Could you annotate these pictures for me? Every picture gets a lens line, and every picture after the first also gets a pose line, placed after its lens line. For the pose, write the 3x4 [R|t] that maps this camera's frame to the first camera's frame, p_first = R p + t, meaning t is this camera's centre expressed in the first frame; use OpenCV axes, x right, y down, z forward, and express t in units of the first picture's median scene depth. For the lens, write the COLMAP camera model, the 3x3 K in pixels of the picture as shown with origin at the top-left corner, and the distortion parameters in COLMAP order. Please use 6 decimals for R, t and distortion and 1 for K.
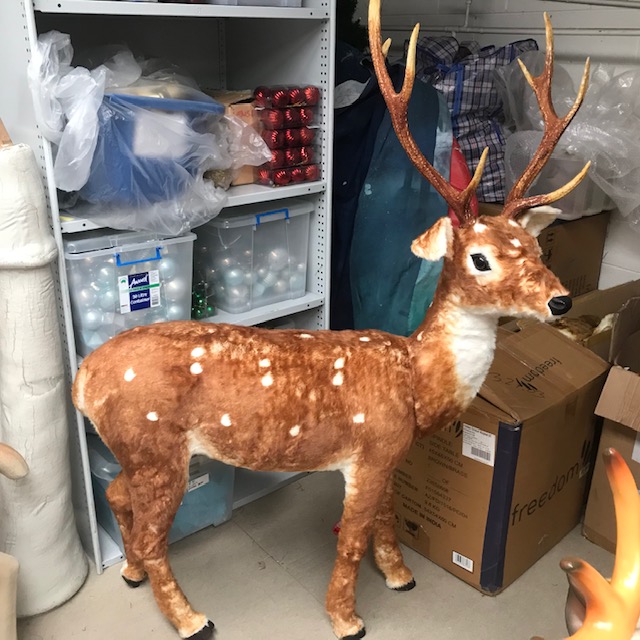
lens RADIAL K [[671.5, 0, 320.0], [0, 671.5, 320.0], [0, 0, 1]] dist [0.177495, -0.528040]
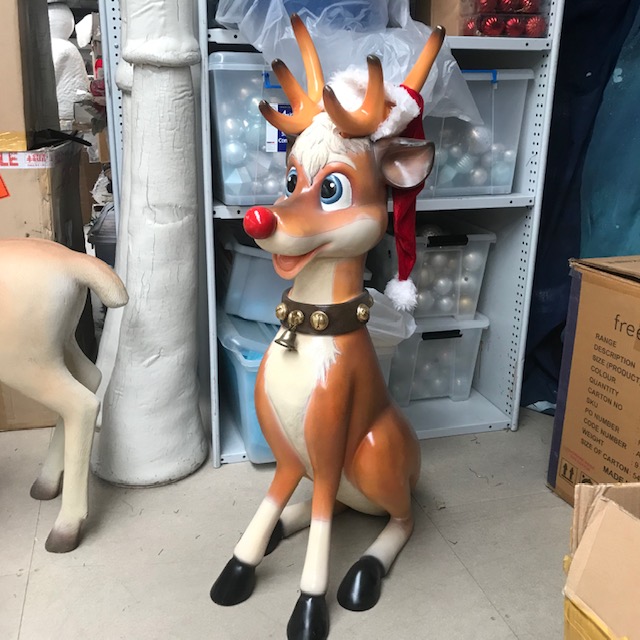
lens RADIAL K [[688.4, 0, 320.0], [0, 688.4, 320.0], [0, 0, 1]] dist [-0.001722, -0.020282]
pose [[0.918446, 0.125630, -0.375066, 0.117434], [-0.146979, 0.988722, -0.028737, 0.207713], [0.367226, 0.081520, 0.926553, 0.228613]]
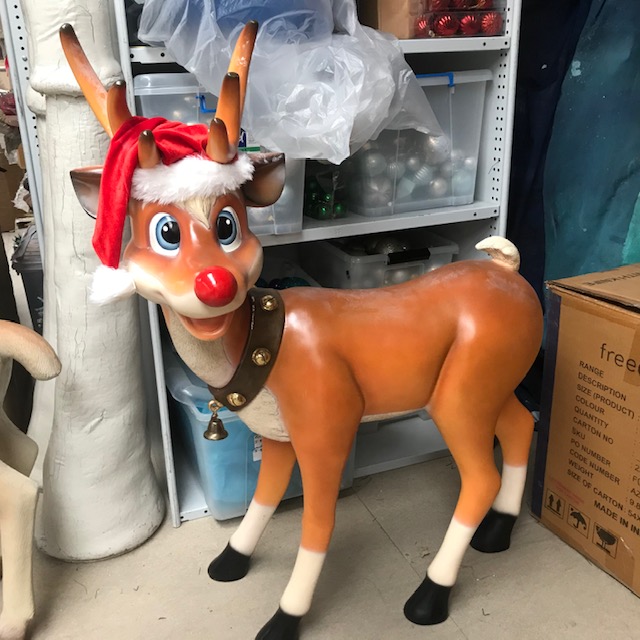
lens RADIAL K [[692.5, 0, 317.3], [0, 692.5, 319.5], [0, 0, 1]] dist [-0.022875, 0.018944]
pose [[0.951319, 0.072655, -0.299523, 0.063724], [-0.076639, 0.997058, -0.001558, 0.129823], [0.298529, 0.024438, 0.954088, 0.293386]]
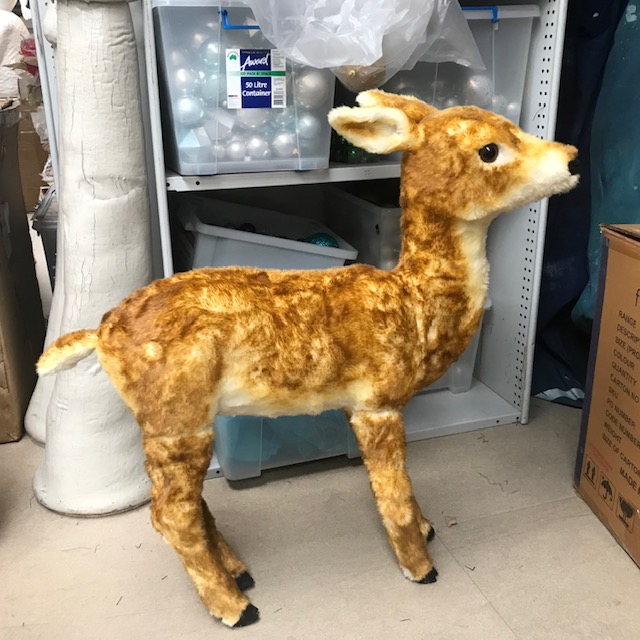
lens RADIAL K [[692.5, 0, 317.3], [0, 692.5, 319.5], [0, 0, 1]] dist [-0.022875, 0.018944]
pose [[0.934700, 0.098384, -0.341551, 0.057487], [-0.107201, 0.994213, -0.006984, 0.196177], [0.338887, 0.043142, 0.939837, 0.354629]]
